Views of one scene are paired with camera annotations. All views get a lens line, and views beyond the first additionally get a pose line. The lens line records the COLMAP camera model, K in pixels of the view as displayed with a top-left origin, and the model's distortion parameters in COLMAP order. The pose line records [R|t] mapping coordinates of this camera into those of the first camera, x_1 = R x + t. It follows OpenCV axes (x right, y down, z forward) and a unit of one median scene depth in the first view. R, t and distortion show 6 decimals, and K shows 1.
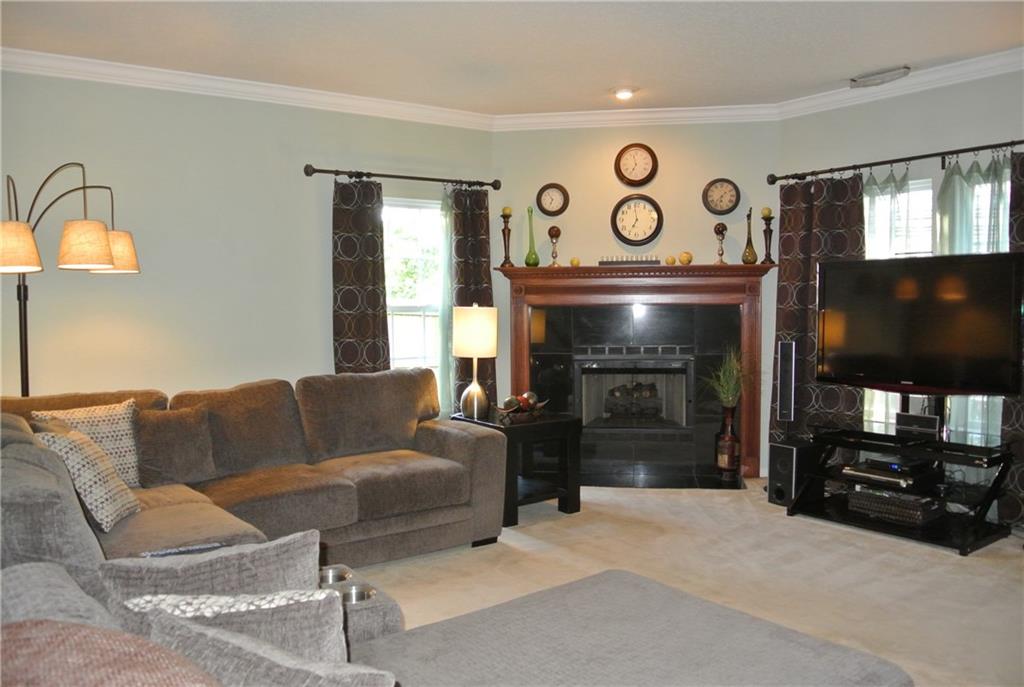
lens RADIAL K [[806.2, 0, 507.2], [0, 806.2, 348.7], [0, 0, 1]] dist [-0.069149, 0.050599]
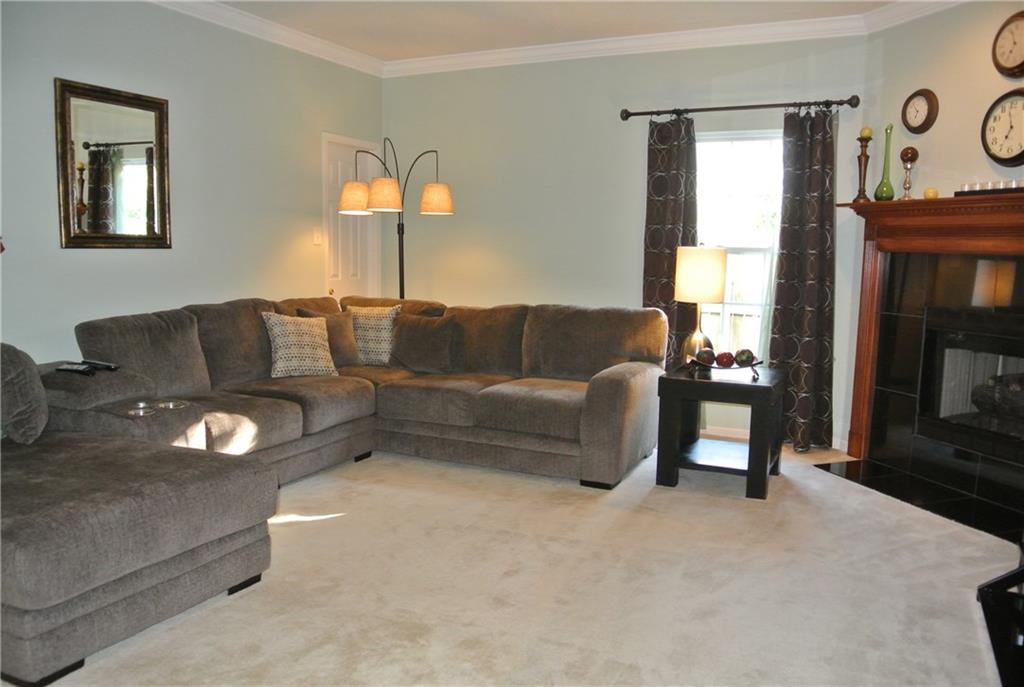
lens RADIAL K [[806.2, 0, 505.3], [0, 806.2, 343.0], [0, 0, 1]] dist [-0.069149, 0.050599]
pose [[0.464986, 0.130920, -0.875584, 0.613119], [-0.066421, 0.991377, 0.112960, -0.030755], [0.882823, 0.005633, 0.469672, 0.343123]]
